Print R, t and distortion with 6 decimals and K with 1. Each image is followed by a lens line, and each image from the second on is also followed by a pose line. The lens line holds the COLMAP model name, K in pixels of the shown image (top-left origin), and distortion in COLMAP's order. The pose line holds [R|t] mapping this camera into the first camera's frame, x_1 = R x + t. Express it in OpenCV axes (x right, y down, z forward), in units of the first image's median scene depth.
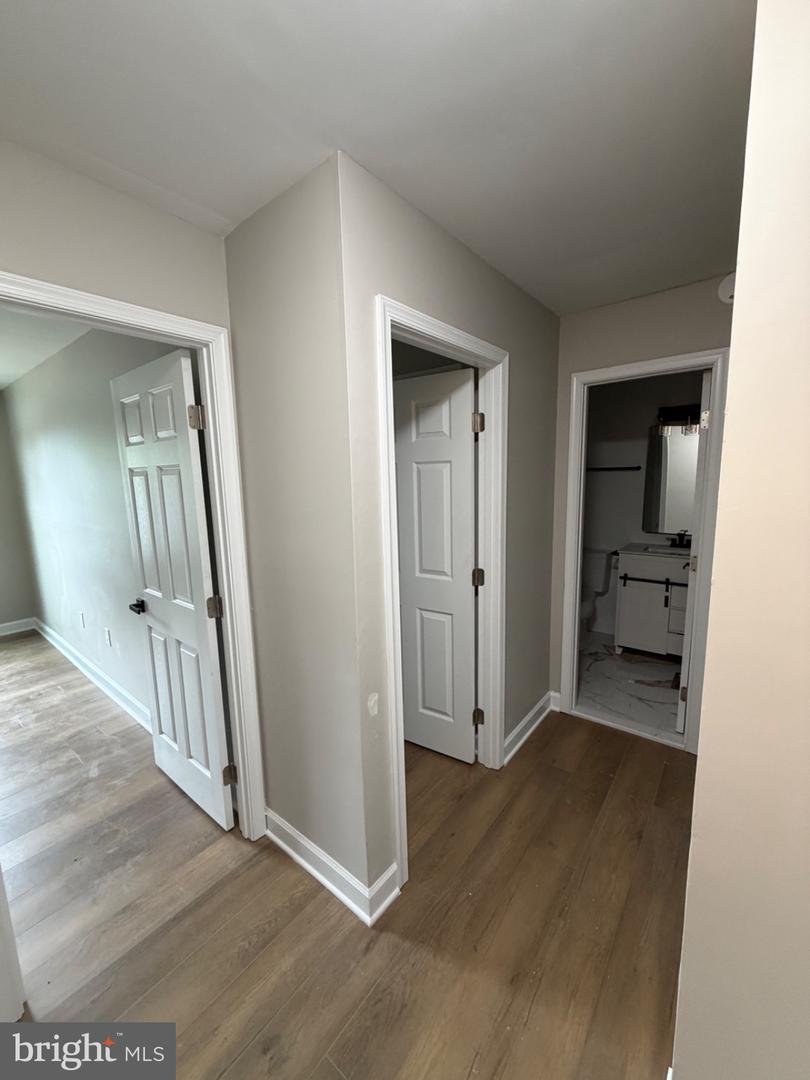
lens RADIAL K [[433.8, 0, 403.7], [0, 433.8, 538.7], [0, 0, 1]] dist [-0.002124, 0.000380]
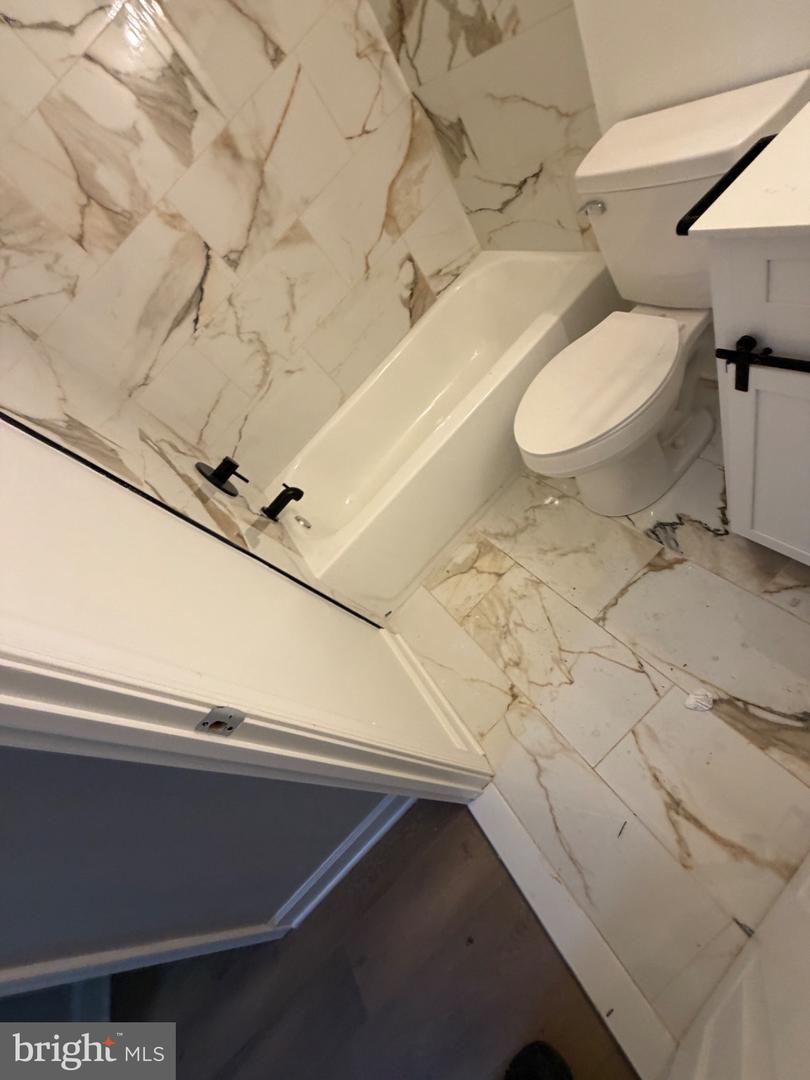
lens RADIAL K [[433.8, 0, 396.5], [0, 433.8, 541.3], [0, 0, 1]] dist [-0.002124, 0.000380]
pose [[0.812803, -0.070671, -0.578236, 0.489808], [0.495482, 0.605869, 0.622430, -0.063127], [0.306348, -0.792419, 0.527469, 0.776257]]
